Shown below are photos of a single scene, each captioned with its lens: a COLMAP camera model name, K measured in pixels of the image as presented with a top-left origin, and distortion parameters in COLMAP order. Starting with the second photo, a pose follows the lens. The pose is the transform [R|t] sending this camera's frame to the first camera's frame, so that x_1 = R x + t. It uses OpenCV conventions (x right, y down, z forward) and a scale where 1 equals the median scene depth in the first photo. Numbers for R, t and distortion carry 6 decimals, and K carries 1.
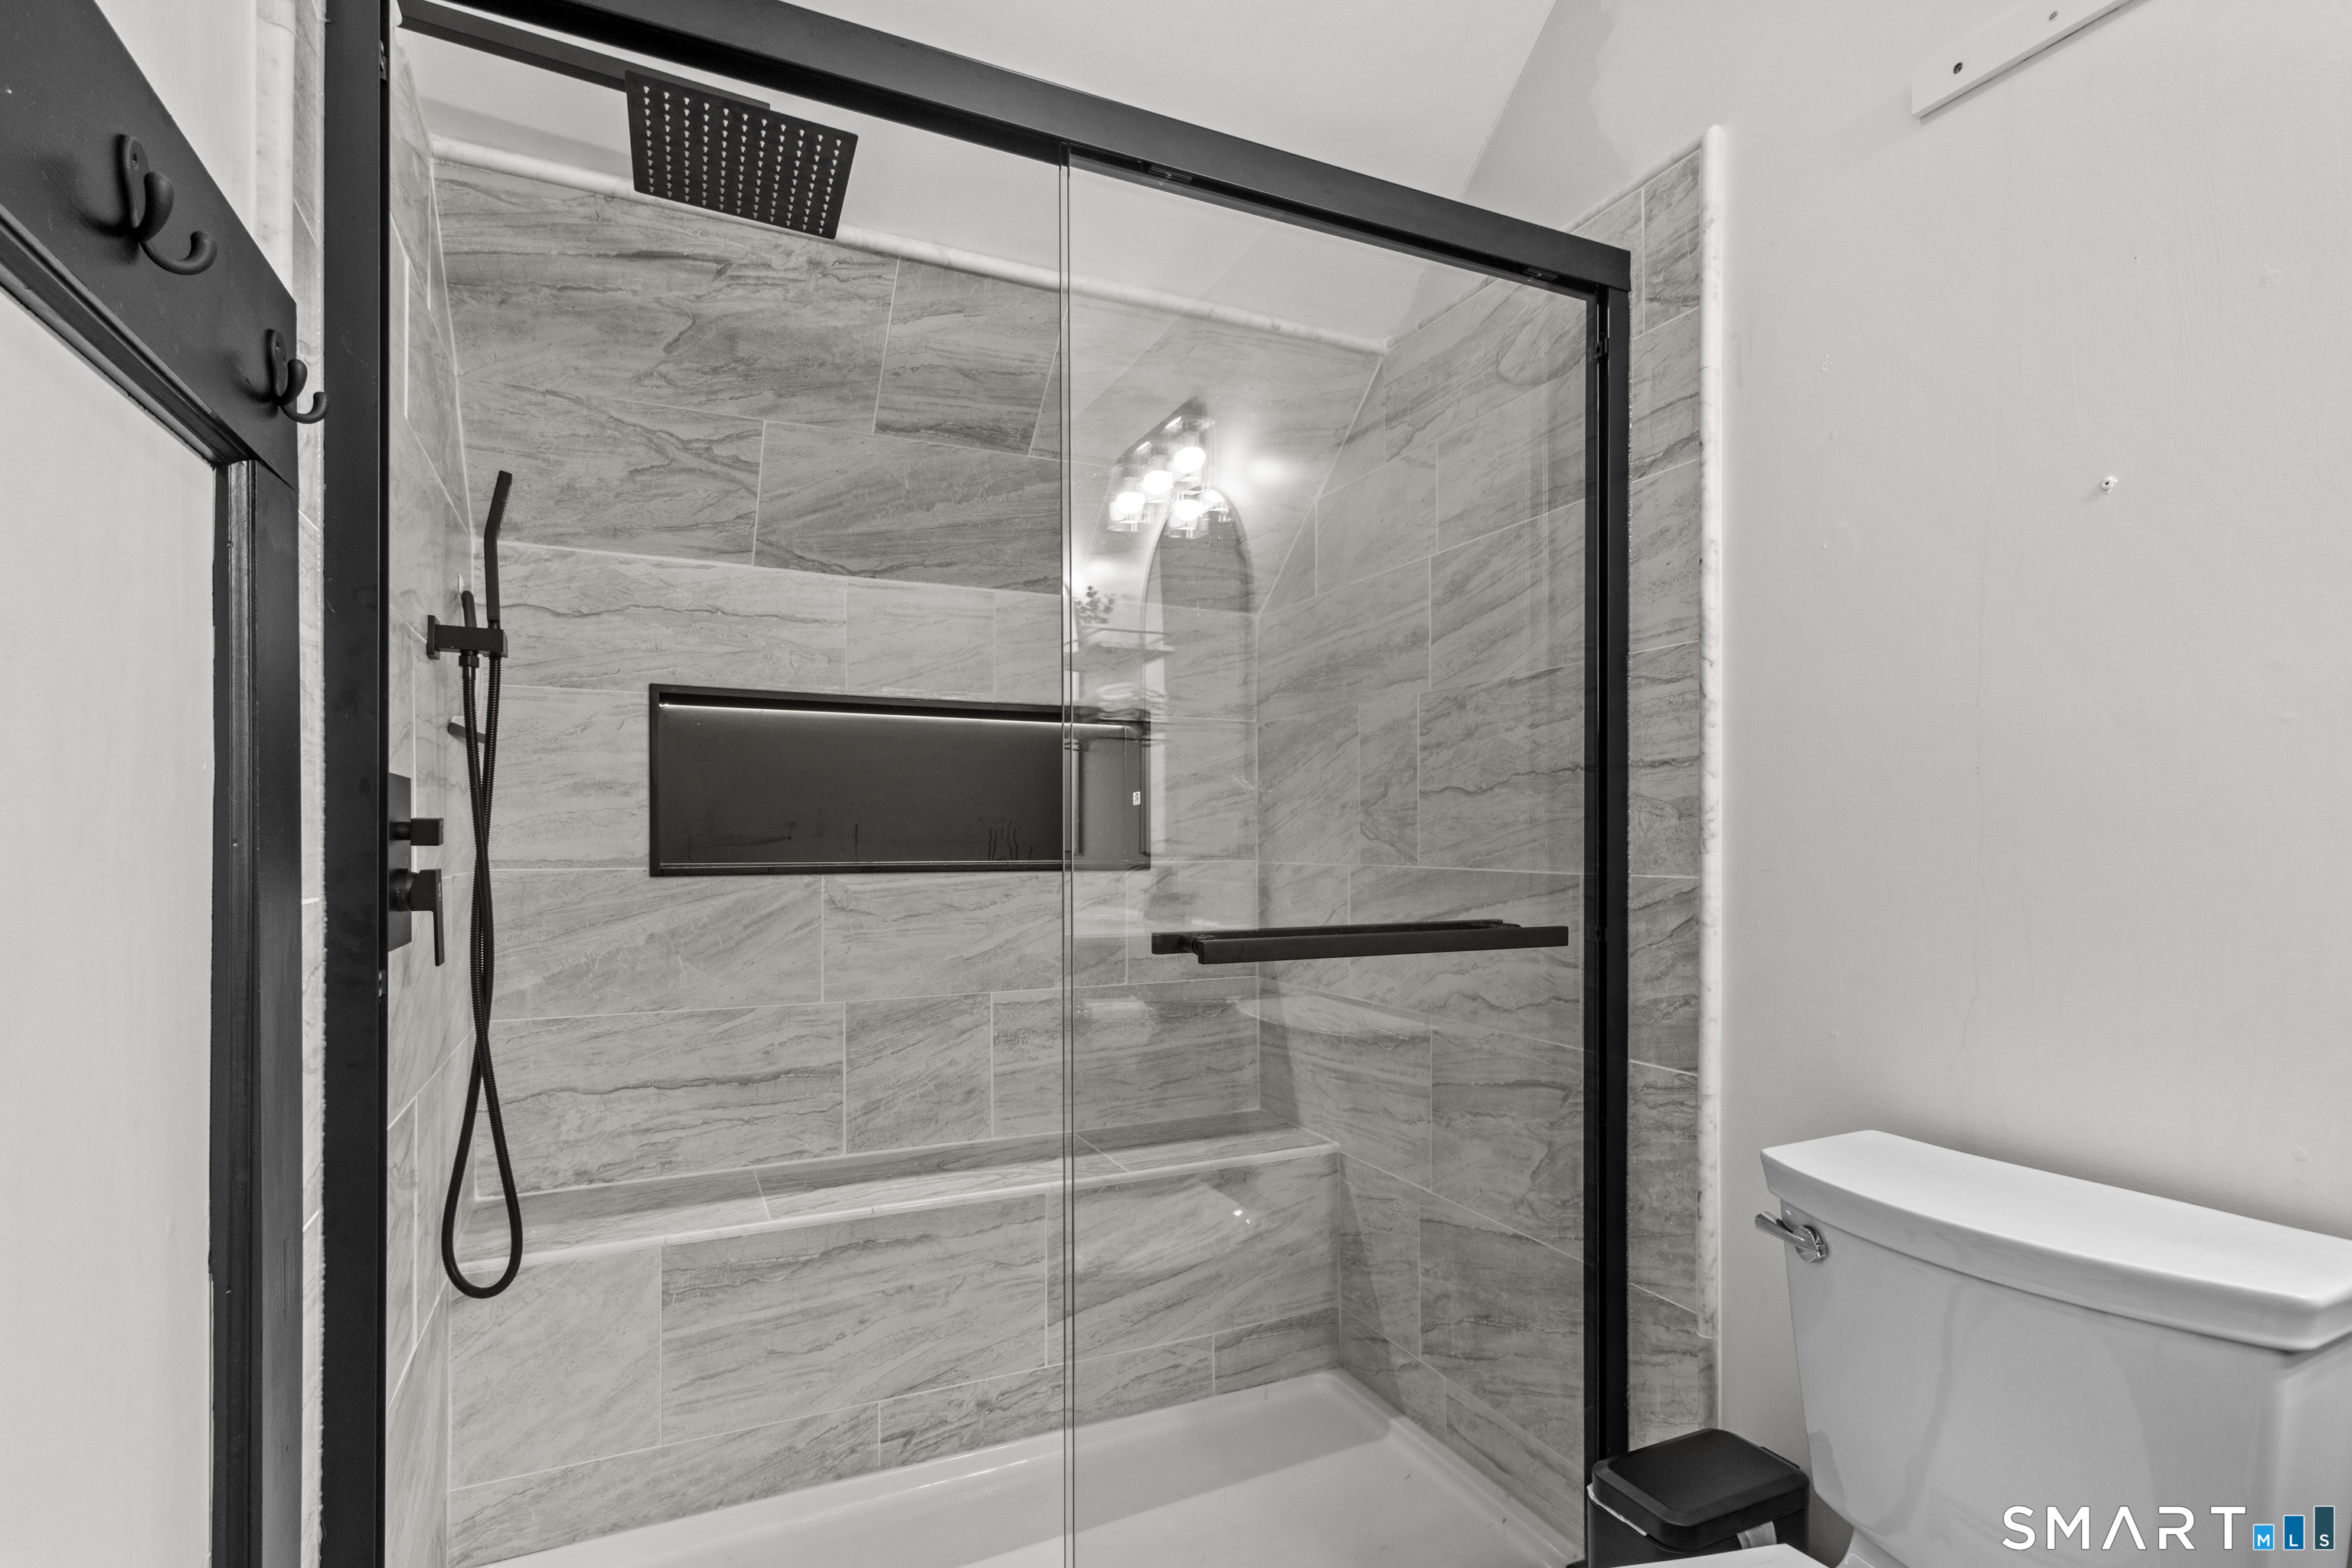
lens RADIAL K [[1105.3, 0, 1148.0], [0, 1105.3, 837.0], [0, 0, 1]] dist [-0.002344, -0.001136]
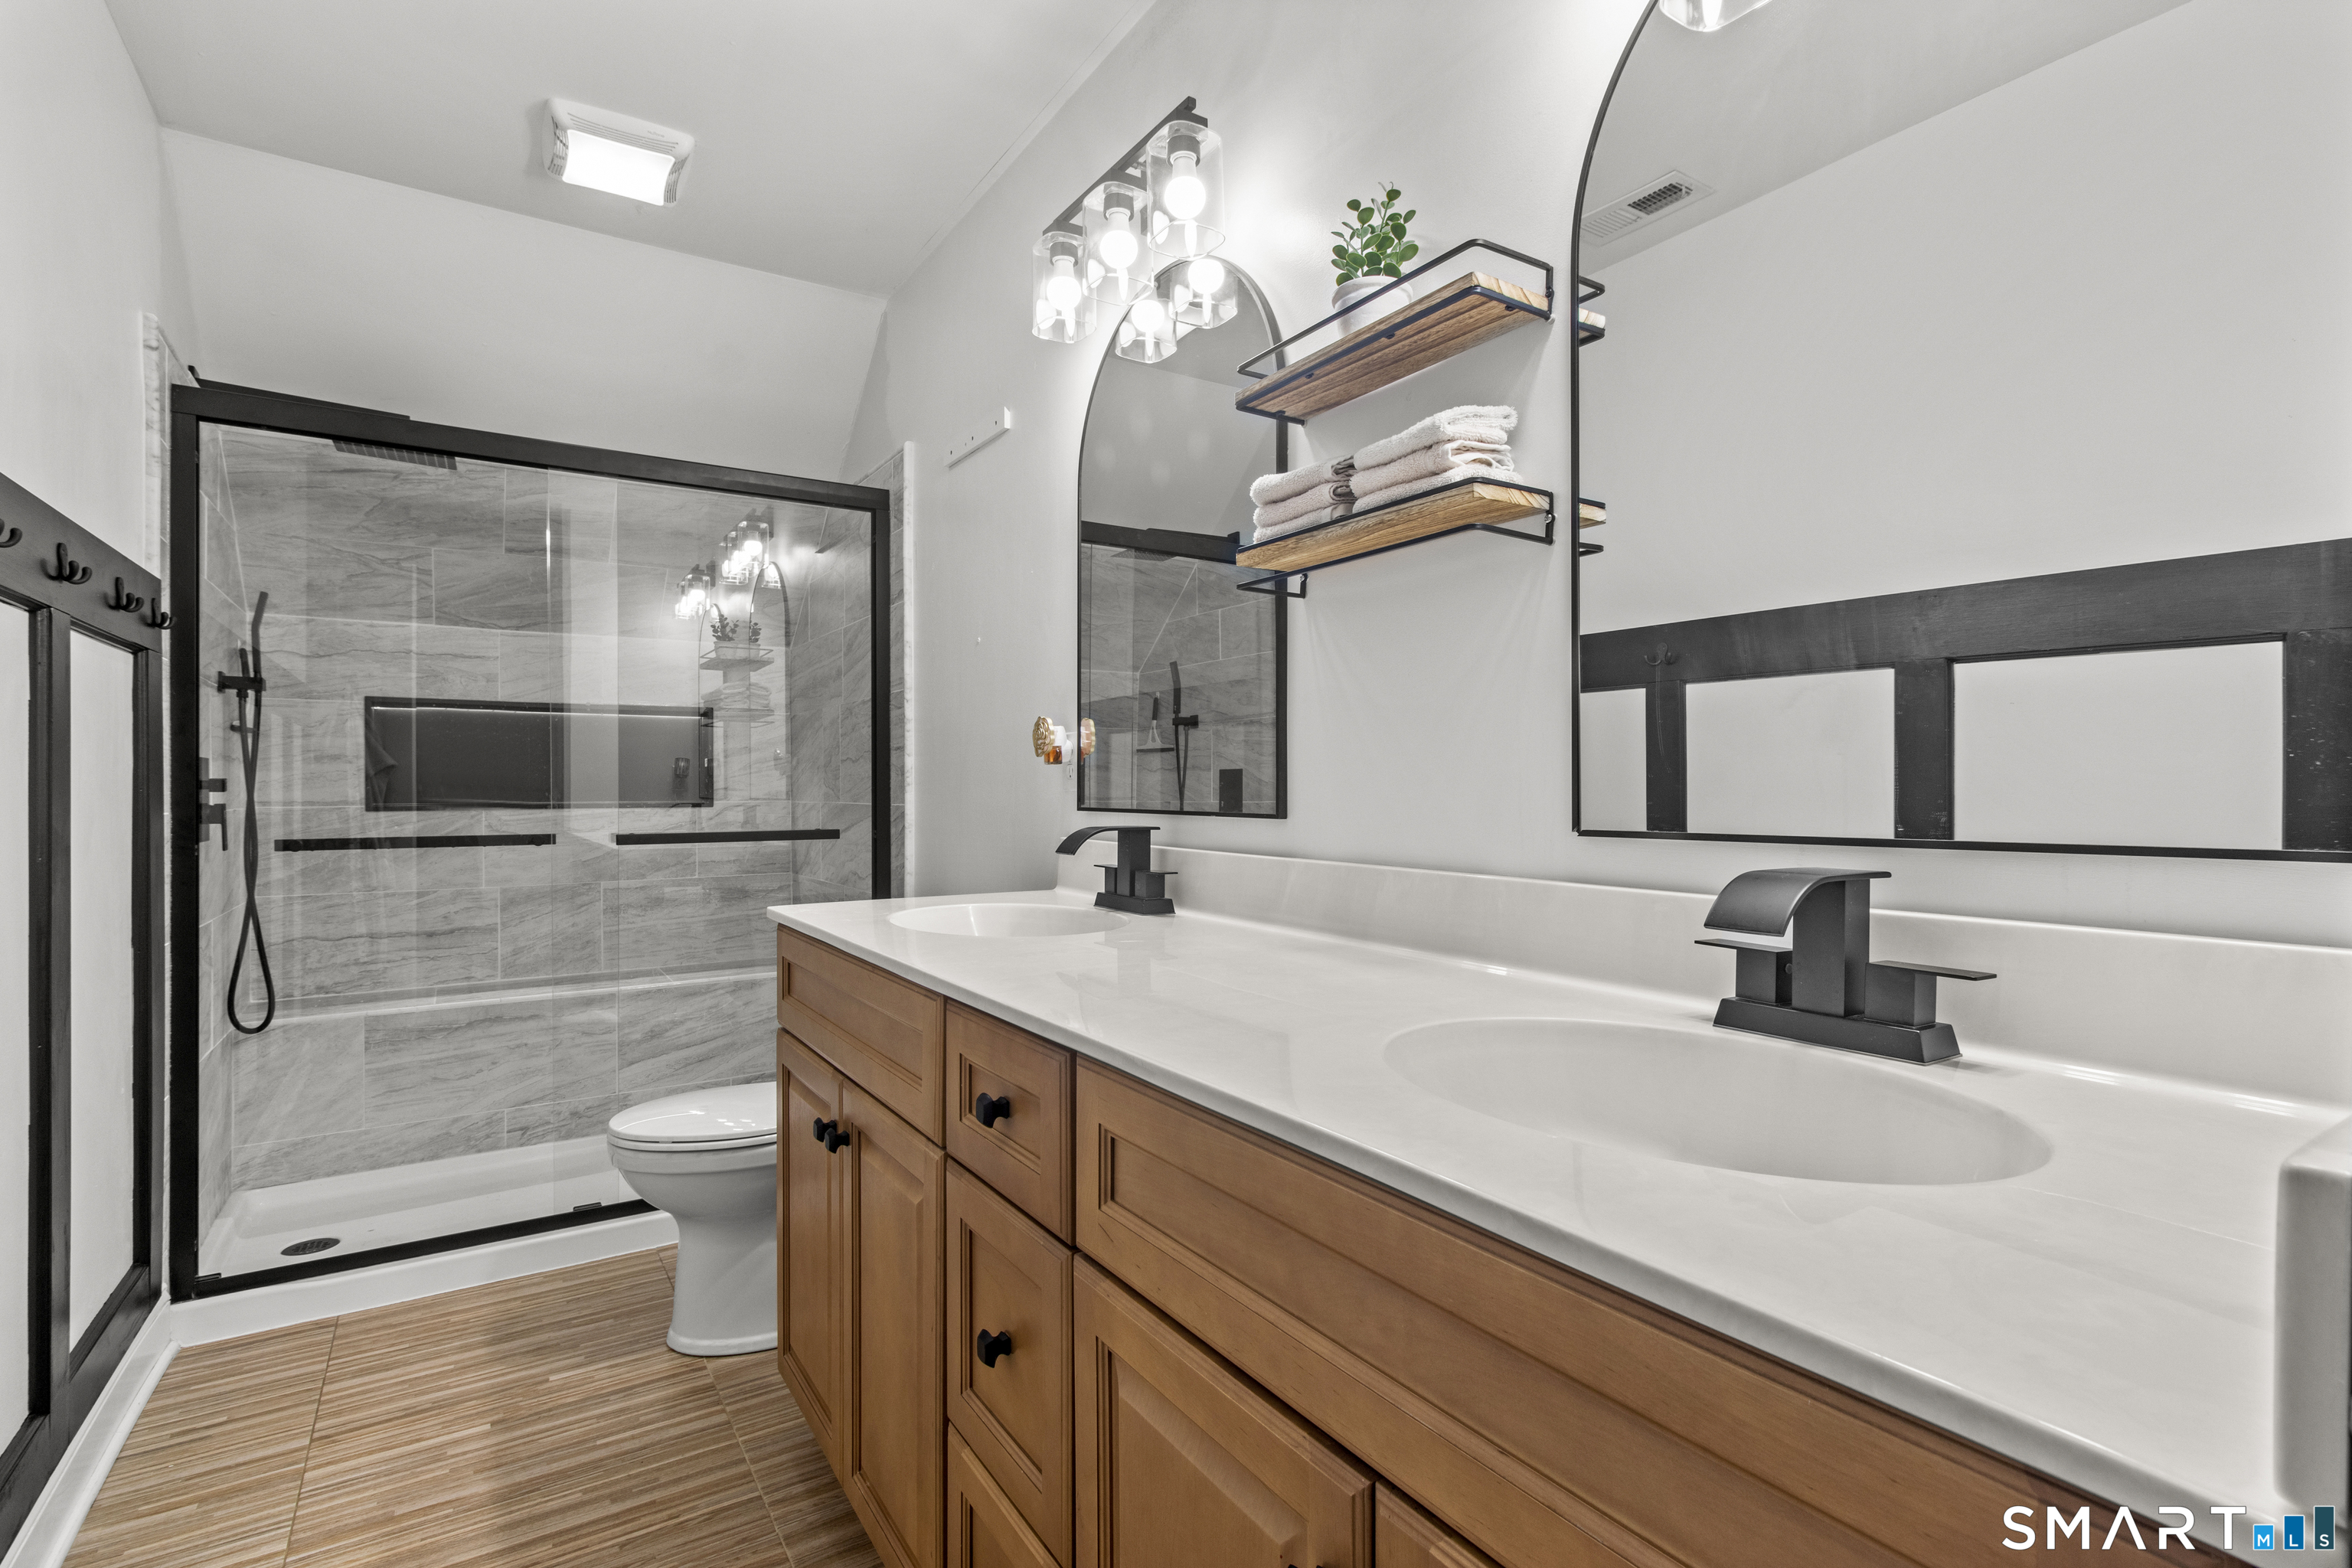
lens RADIAL K [[1105.3, 0, 1180.9], [0, 1105.3, 782.9], [0, 0, 1]] dist [-0.002344, -0.001136]
pose [[0.990168, -0.004779, 0.139801, 0.586132], [0.005171, 0.999984, -0.002437, 0.003399], [-0.139787, 0.003136, 0.990177, -0.901775]]
